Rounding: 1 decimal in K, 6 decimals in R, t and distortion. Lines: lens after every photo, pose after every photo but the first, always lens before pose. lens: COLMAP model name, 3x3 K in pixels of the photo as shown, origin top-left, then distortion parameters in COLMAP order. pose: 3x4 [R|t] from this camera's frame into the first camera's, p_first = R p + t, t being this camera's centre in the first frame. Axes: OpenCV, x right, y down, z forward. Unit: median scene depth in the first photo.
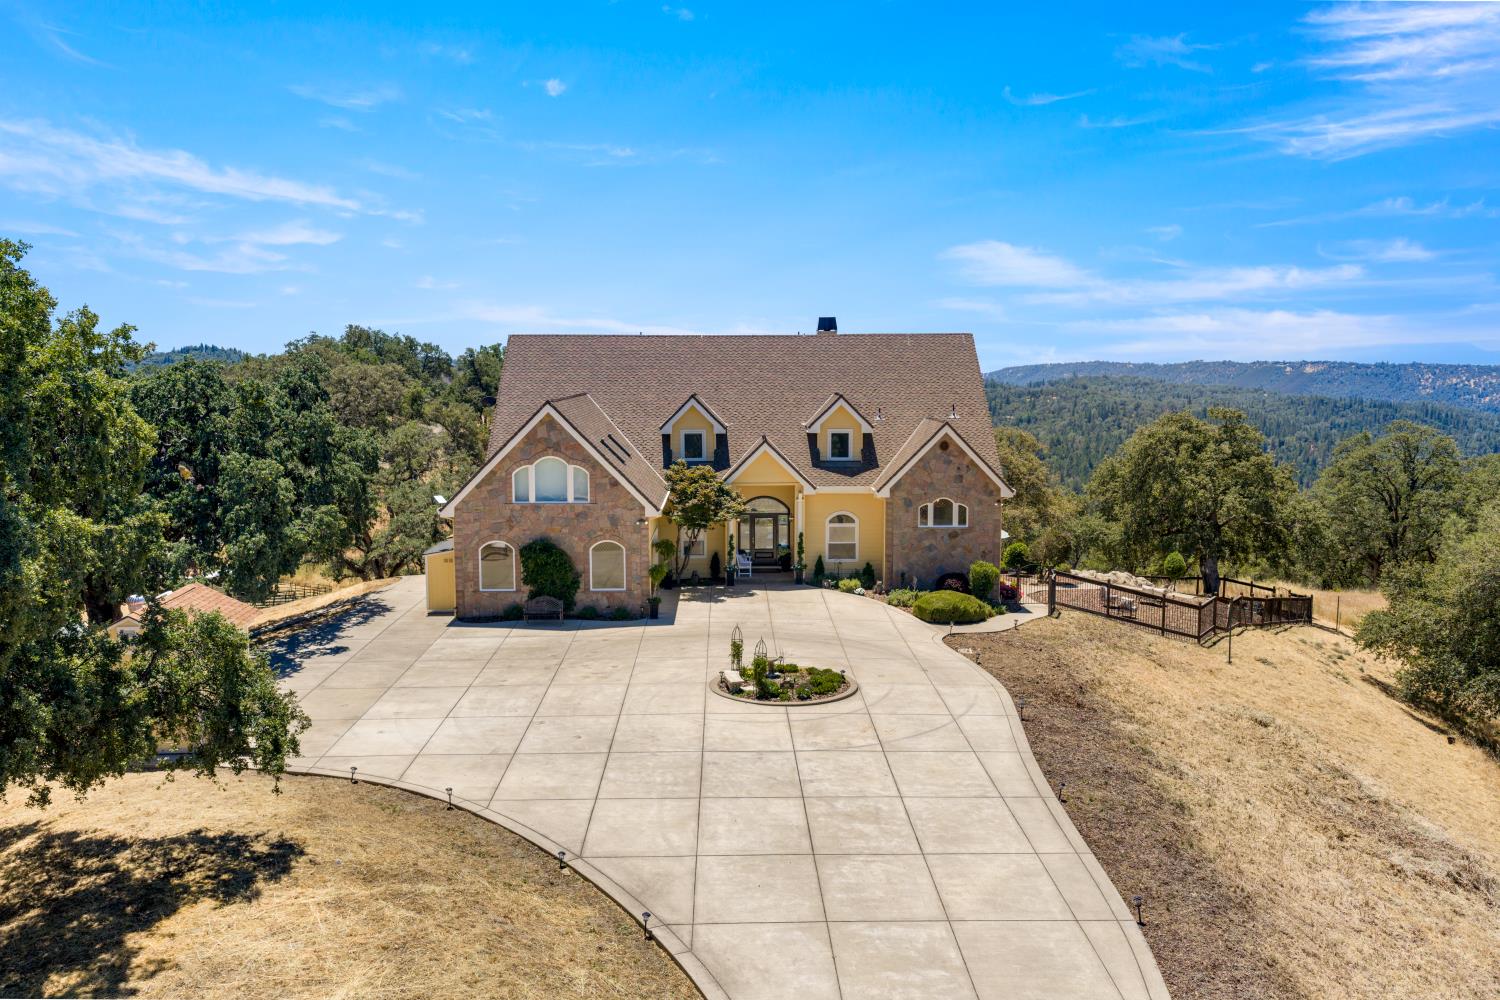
lens RADIAL K [[1259.3, 0, 750.0], [0, 1259.3, 500.0], [0, 0, 1]] dist [0.005122, -0.002202]
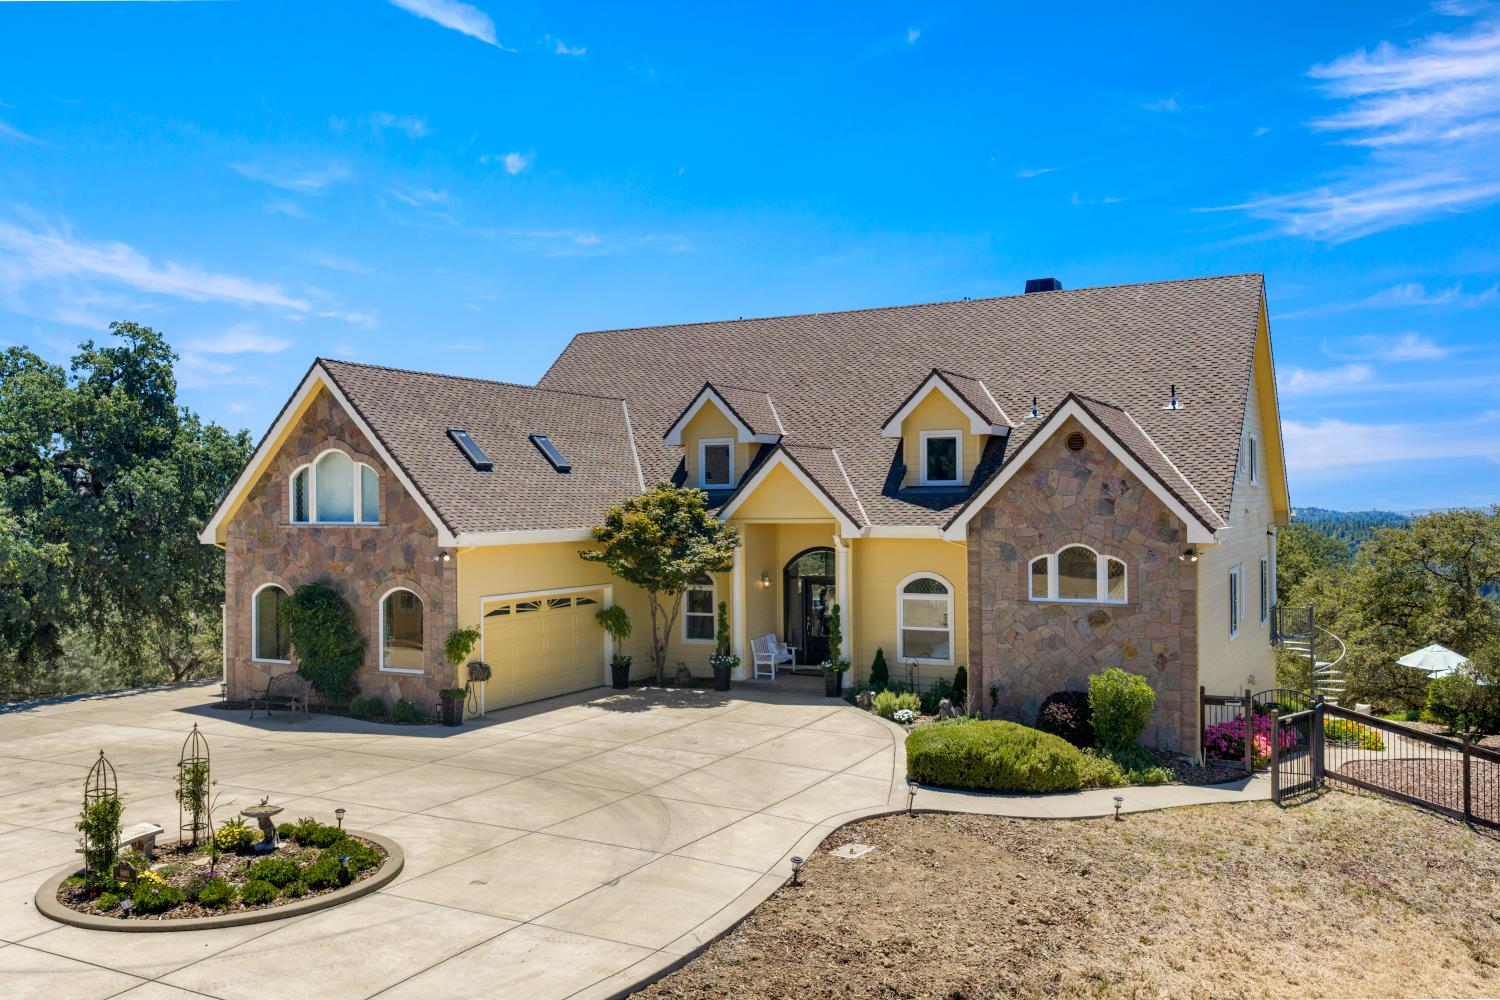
lens RADIAL K [[1259.3, 0, 750.0], [0, 1259.3, 500.0], [0, 0, 1]] dist [0.005122, -0.002202]
pose [[0.876292, -0.006369, -0.481738, 0.284036], [-0.047695, 0.993854, -0.099898, 0.037859], [0.479414, 0.110516, 0.870603, 0.490512]]
